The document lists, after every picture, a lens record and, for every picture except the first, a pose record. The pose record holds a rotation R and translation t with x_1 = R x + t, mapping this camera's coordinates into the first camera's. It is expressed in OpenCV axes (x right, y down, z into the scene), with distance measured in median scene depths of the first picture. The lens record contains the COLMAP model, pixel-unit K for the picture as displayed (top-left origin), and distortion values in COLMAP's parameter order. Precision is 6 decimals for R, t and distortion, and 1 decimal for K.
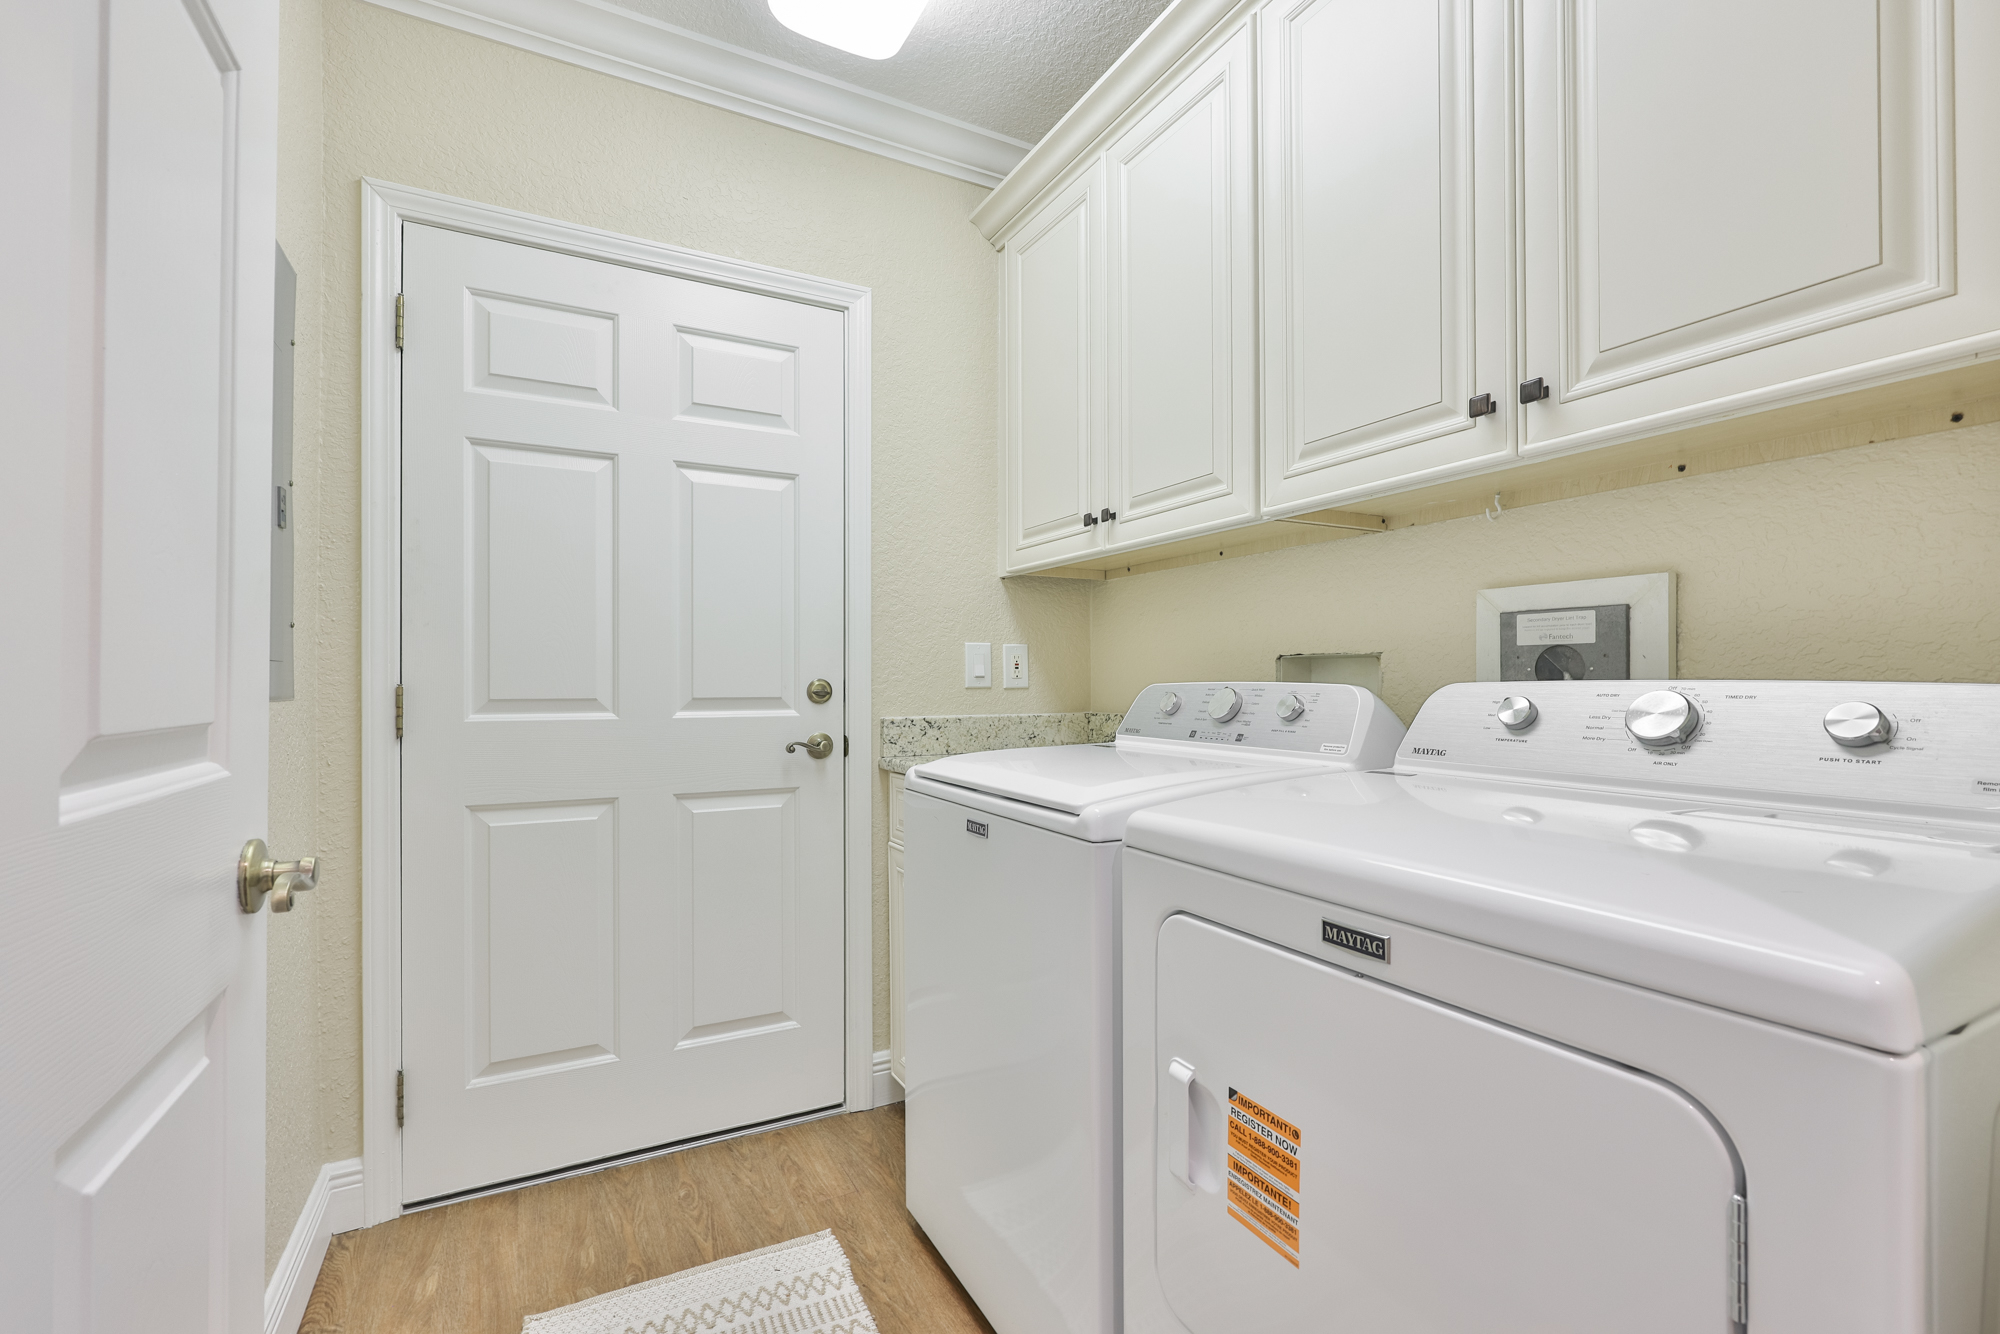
lens RADIAL K [[872.5, 0, 1001.5], [0, 872.5, 657.7], [0, 0, 1]] dist [-0.000371, 0.000192]
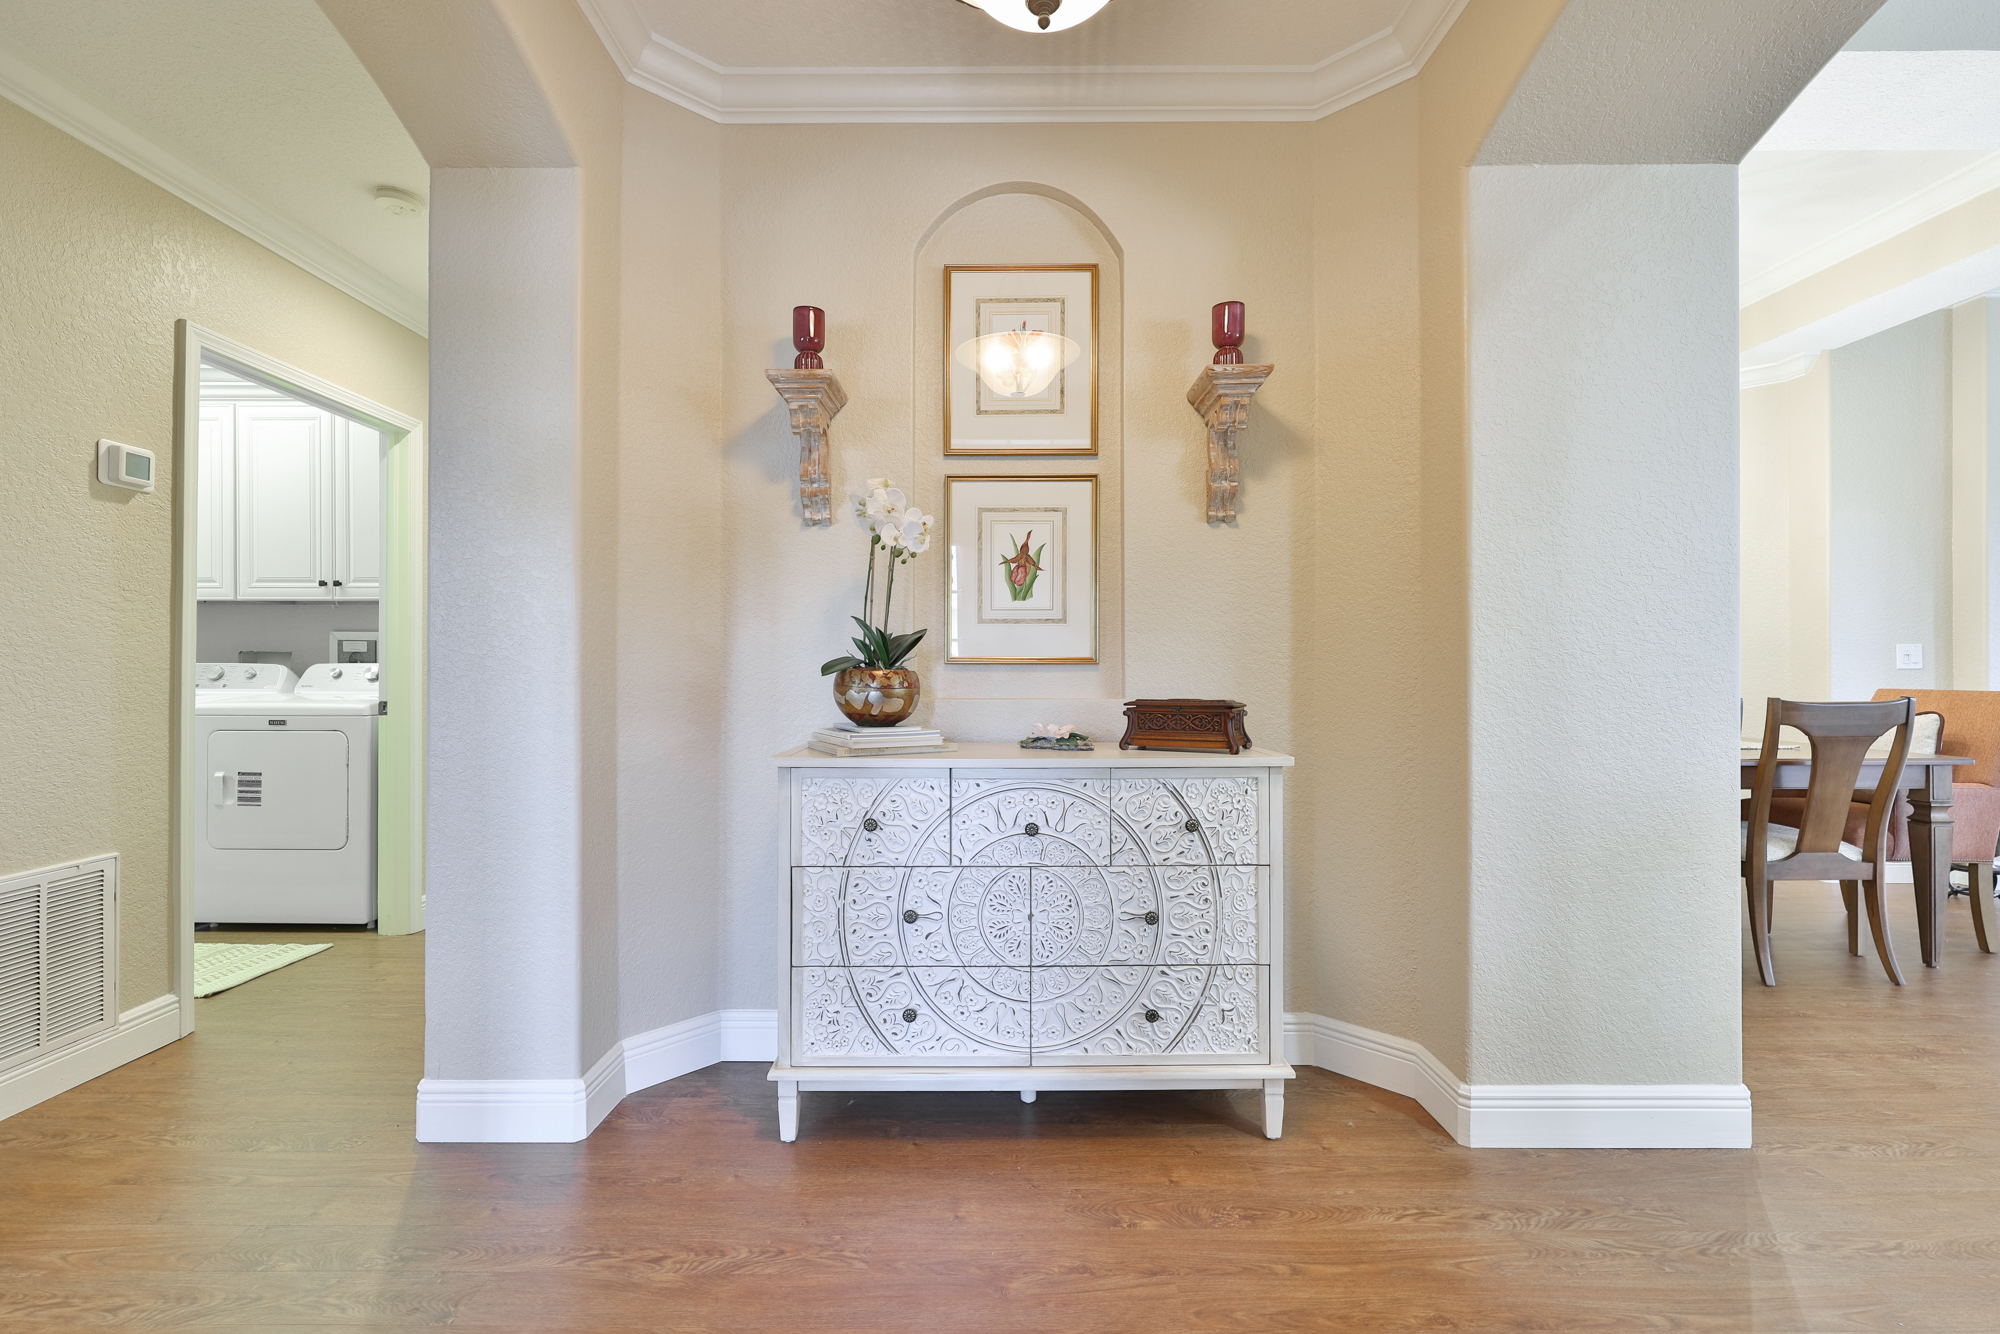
lens RADIAL K [[843.7, 0, 997.9], [0, 843.7, 661.2], [0, 0, 1]] dist [0.001457, 0.000097]
pose [[0.466440, -0.013708, 0.884447, -1.095304], [-0.019772, 0.999469, 0.025917, -0.115061], [-0.884332, -0.029576, 0.465921, -2.756940]]
